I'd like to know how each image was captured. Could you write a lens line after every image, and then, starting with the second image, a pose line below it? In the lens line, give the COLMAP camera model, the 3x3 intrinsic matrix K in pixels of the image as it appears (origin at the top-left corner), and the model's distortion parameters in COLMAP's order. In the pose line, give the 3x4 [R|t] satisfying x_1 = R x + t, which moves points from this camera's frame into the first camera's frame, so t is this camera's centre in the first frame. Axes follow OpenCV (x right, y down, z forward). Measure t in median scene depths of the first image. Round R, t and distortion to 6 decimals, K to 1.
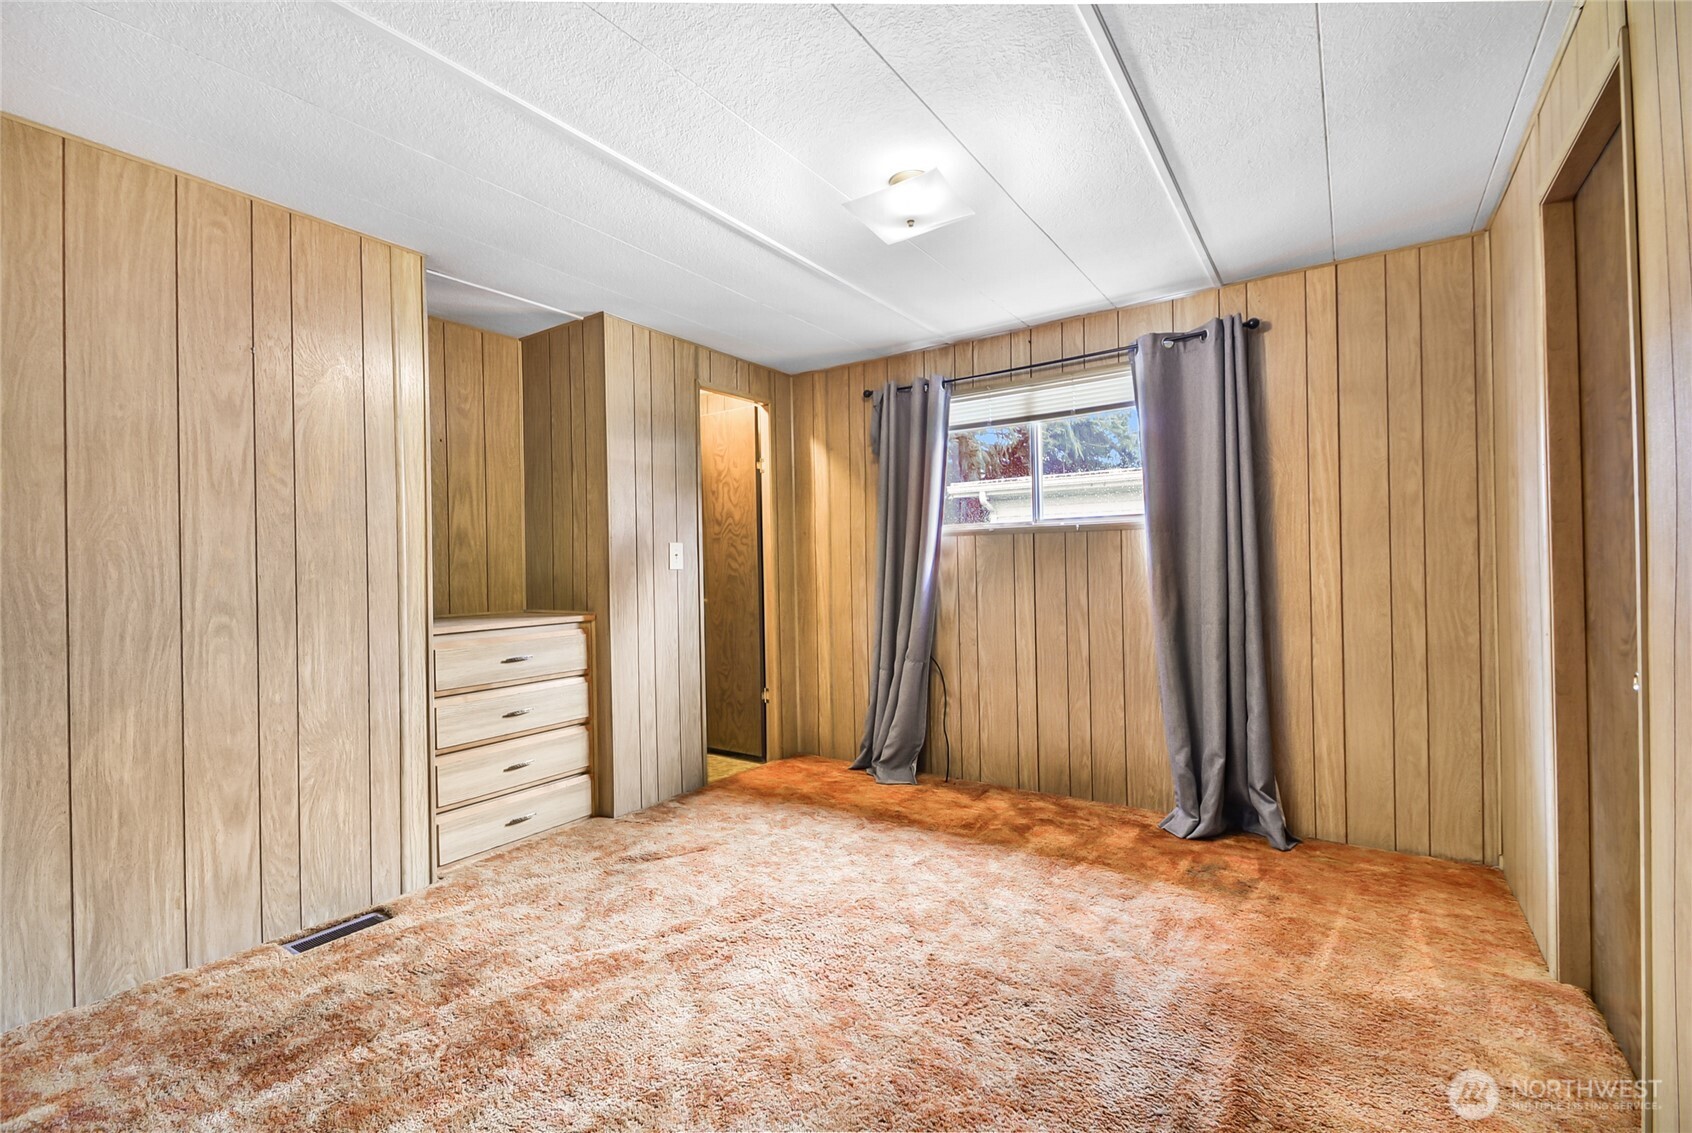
lens RADIAL K [[753.3, 0, 840.9], [0, 753.3, 513.0], [0, 0, 1]] dist [0.027469, -0.019489]
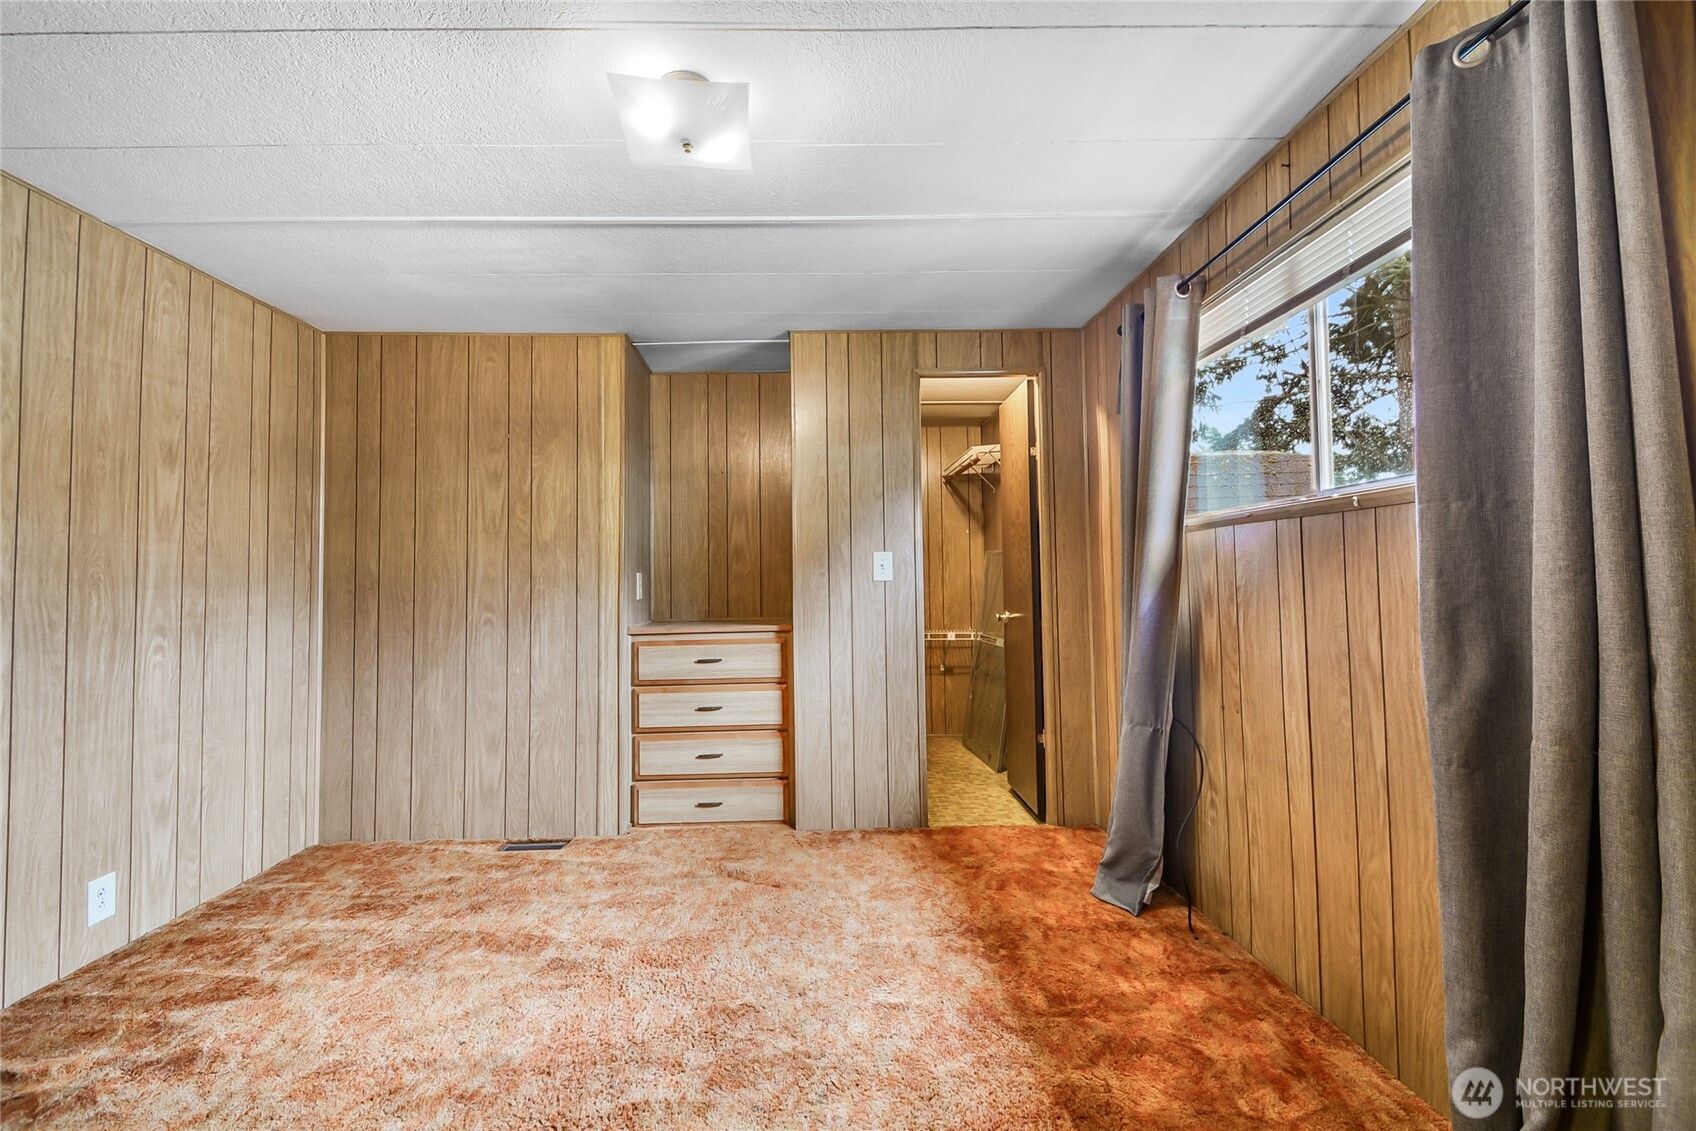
lens RADIAL K [[755.1, 0, 842.9], [0, 755.1, 511.9], [0, 0, 1]] dist [0.027469, -0.019489]
pose [[0.567636, -0.069130, -0.820372, 0.694546], [0.065122, 0.997116, -0.038965, 0.031219], [0.820700, -0.031306, 0.570501, 0.582453]]
